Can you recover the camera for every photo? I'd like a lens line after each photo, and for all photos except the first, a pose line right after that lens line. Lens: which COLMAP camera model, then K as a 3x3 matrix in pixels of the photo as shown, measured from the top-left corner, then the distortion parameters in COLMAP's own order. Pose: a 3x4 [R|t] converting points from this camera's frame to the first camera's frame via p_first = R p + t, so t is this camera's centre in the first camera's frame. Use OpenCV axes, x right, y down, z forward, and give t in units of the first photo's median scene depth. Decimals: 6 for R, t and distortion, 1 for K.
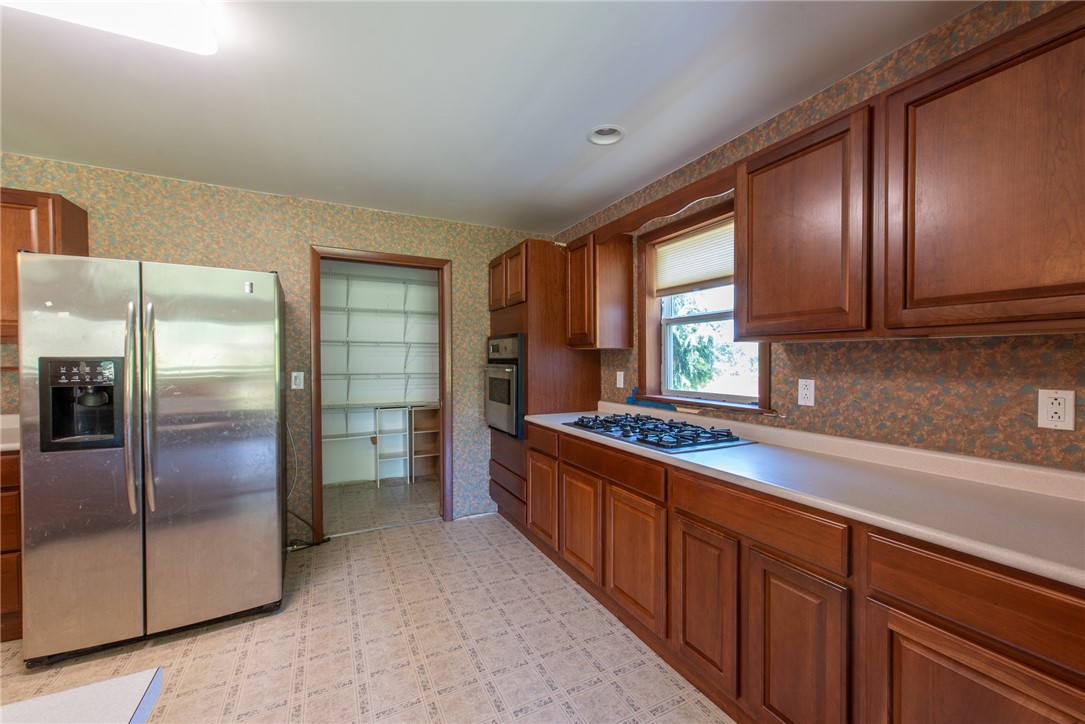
lens RADIAL K [[432.6, 0, 548.1], [0, 432.6, 361.6], [0, 0, 1]] dist [0.001425, -0.000207]
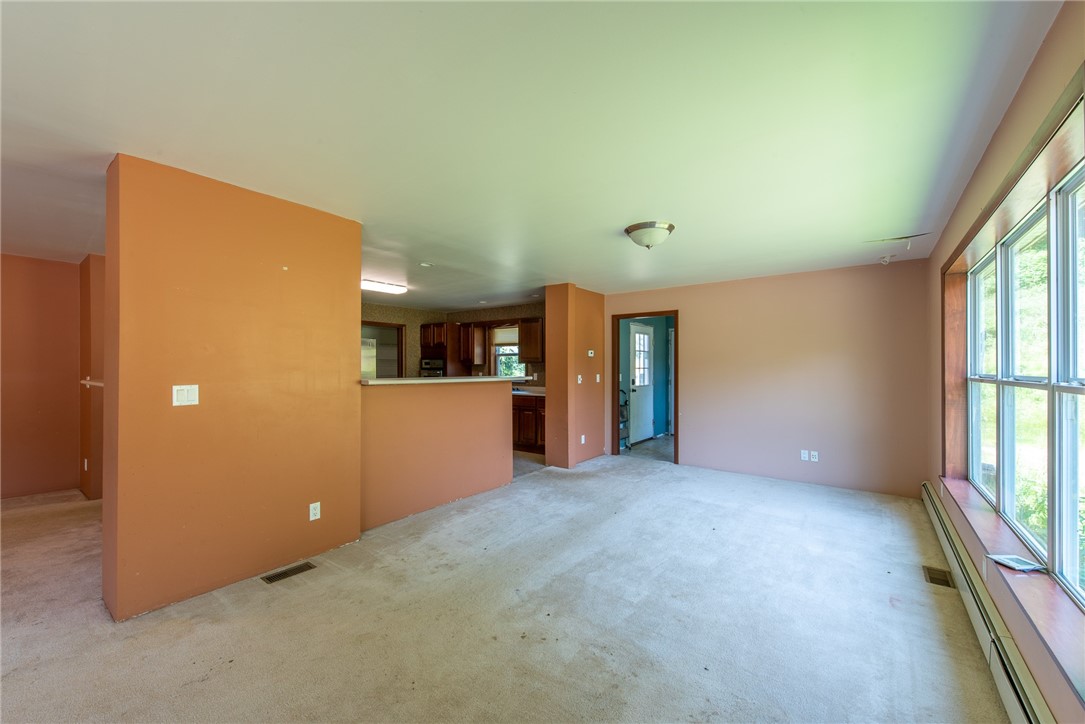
lens RADIAL K [[424.7, 0, 544.2], [0, 424.7, 365.1], [0, 0, 1]] dist [0.008257, -0.000256]
pose [[0.906965, 0.002045, 0.421201, -0.595067], [0.002572, 0.999943, -0.010392, 0.004881], [-0.421198, 0.010509, 0.906908, -1.580167]]
